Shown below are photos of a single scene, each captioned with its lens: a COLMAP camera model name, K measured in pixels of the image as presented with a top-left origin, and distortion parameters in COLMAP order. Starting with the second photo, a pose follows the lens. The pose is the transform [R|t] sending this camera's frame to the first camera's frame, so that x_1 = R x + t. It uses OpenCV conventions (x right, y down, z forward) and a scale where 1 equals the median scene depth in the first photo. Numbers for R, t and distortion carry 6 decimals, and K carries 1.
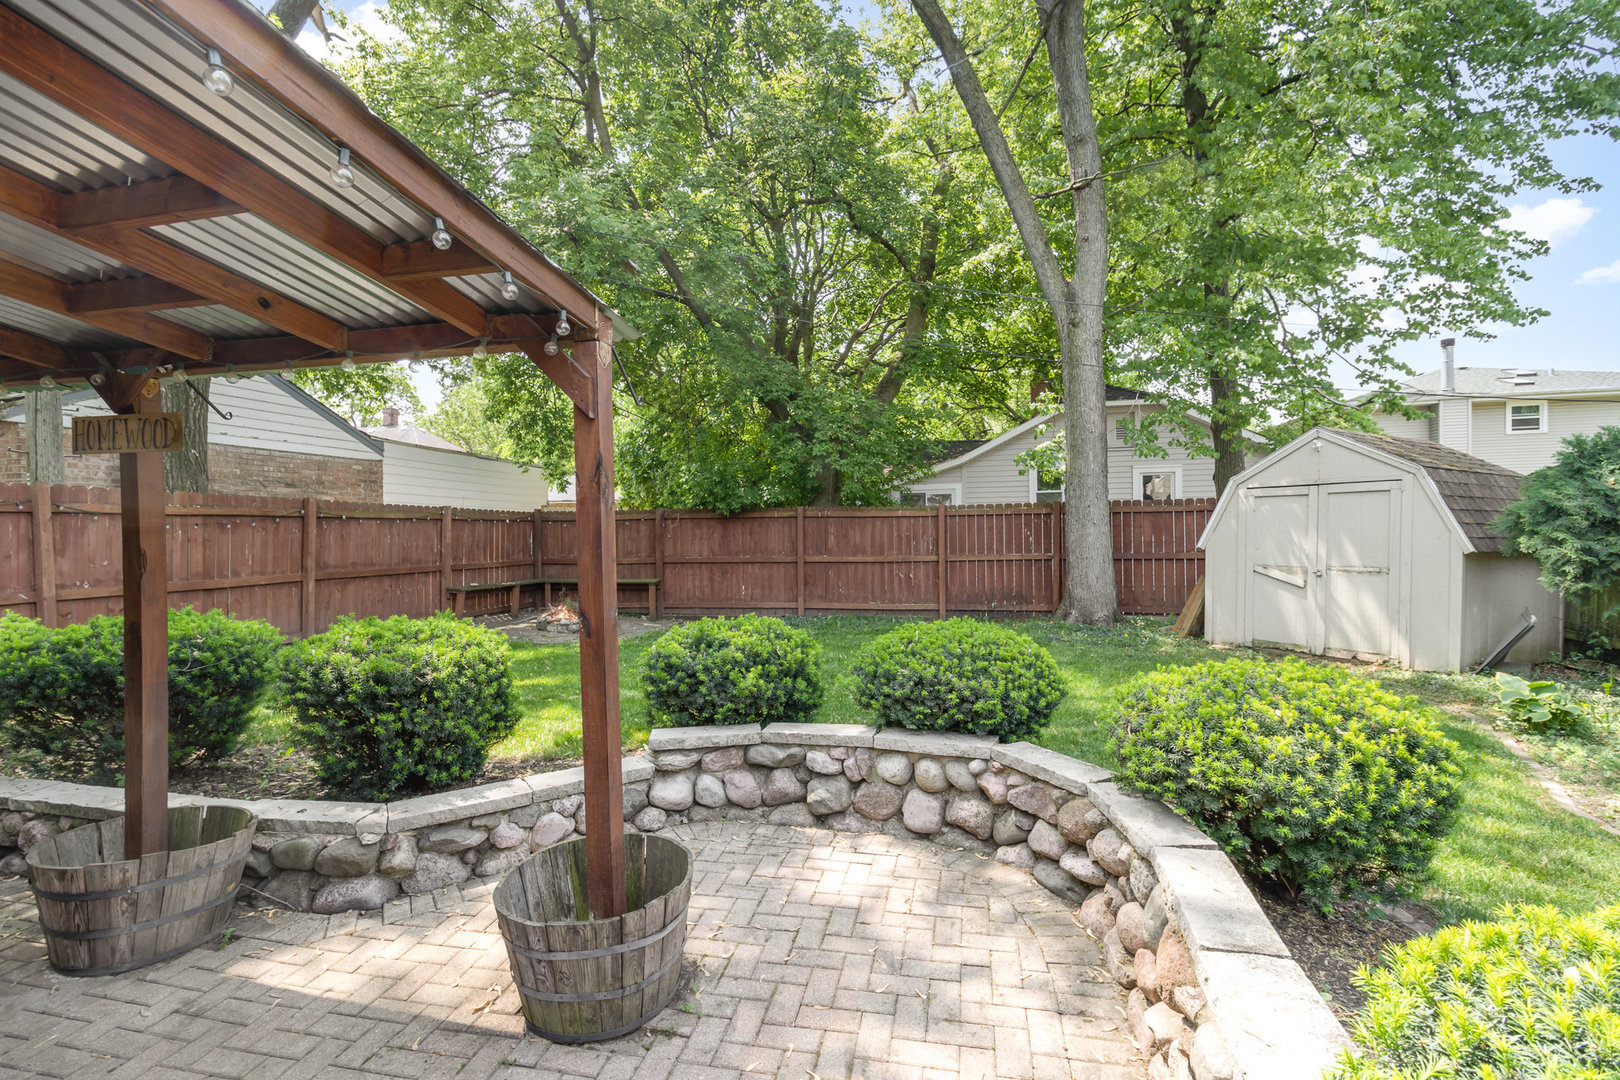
lens RADIAL K [[756.8, 0, 816.4], [0, 756.8, 507.7], [0, 0, 1]] dist [-0.000779, -0.000249]
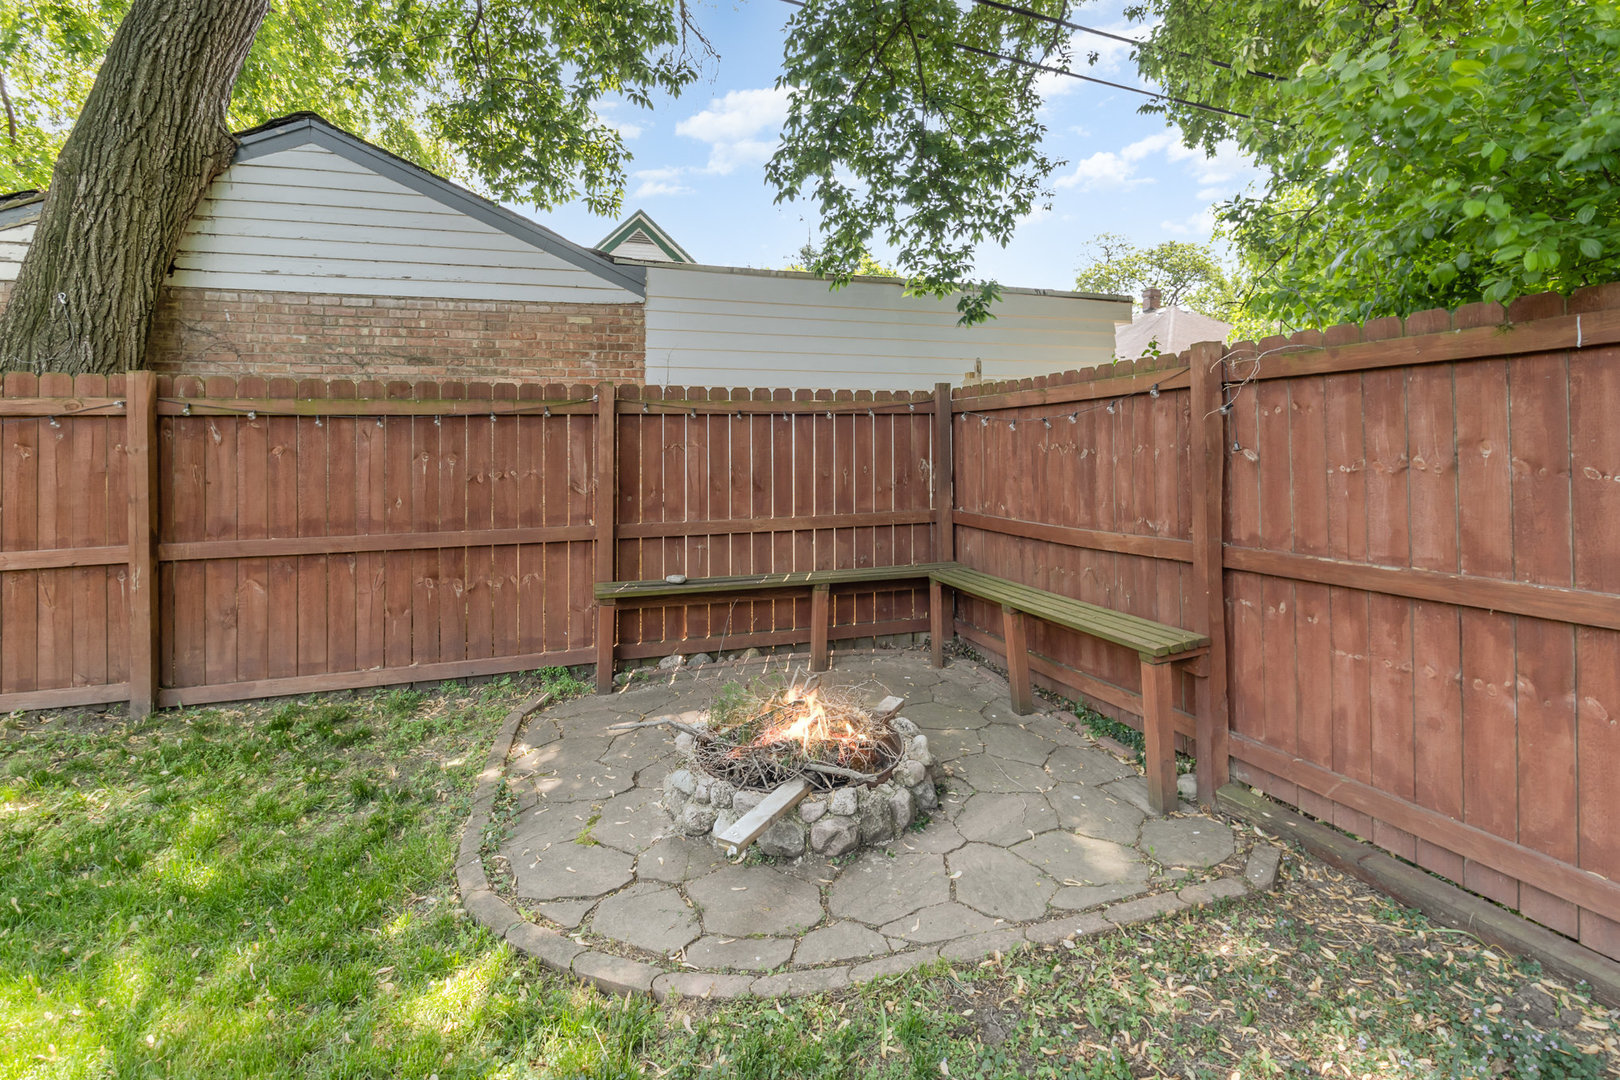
lens RADIAL K [[804.5, 0, 812.6], [0, 804.5, 434.4], [0, 0, 1]] dist [-0.000531, -0.000057]
pose [[0.530496, -0.015527, -0.847545, -0.058594], [0.037874, 0.999268, 0.005400, 0.026046], [0.846841, -0.034965, 0.530696, 0.801285]]
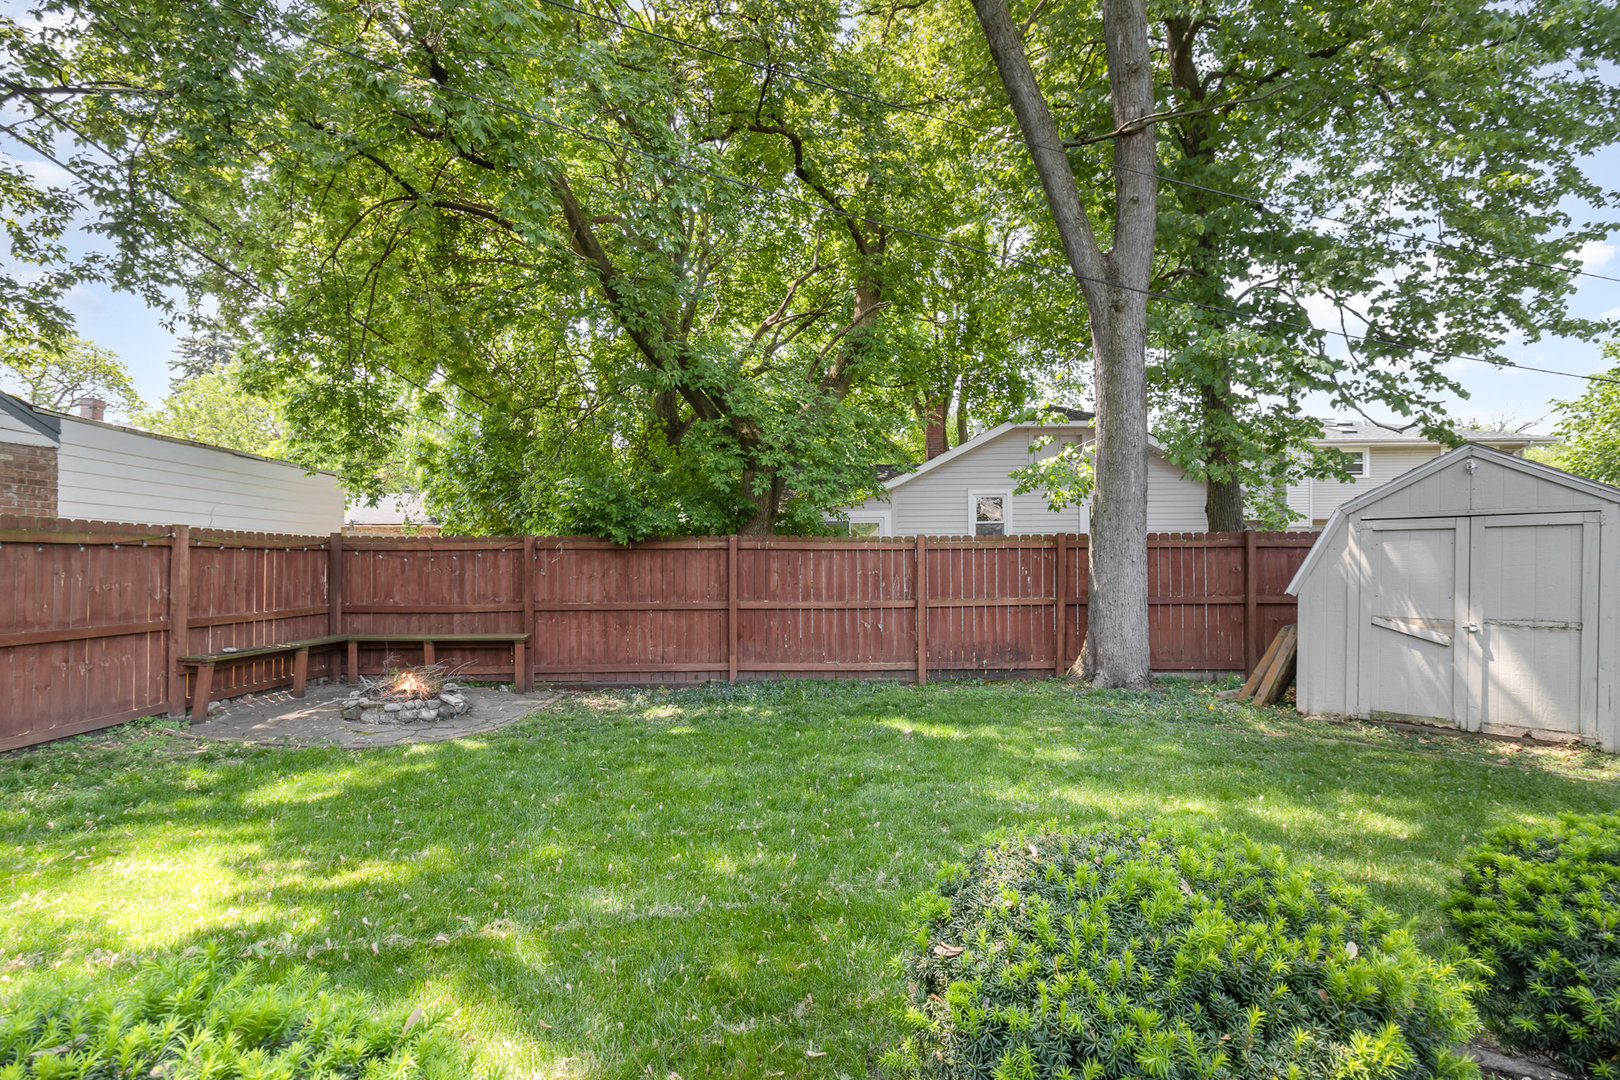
lens RADIAL K [[747.2, 0, 814.5], [0, 747.2, 558.6], [0, 0, 1]] dist [-0.008037, -0.000679]
pose [[0.969262, 0.009141, 0.245861, -0.125172], [-0.015185, 0.999627, 0.022701, 0.003897], [-0.245561, -0.025737, 0.969039, 0.265797]]
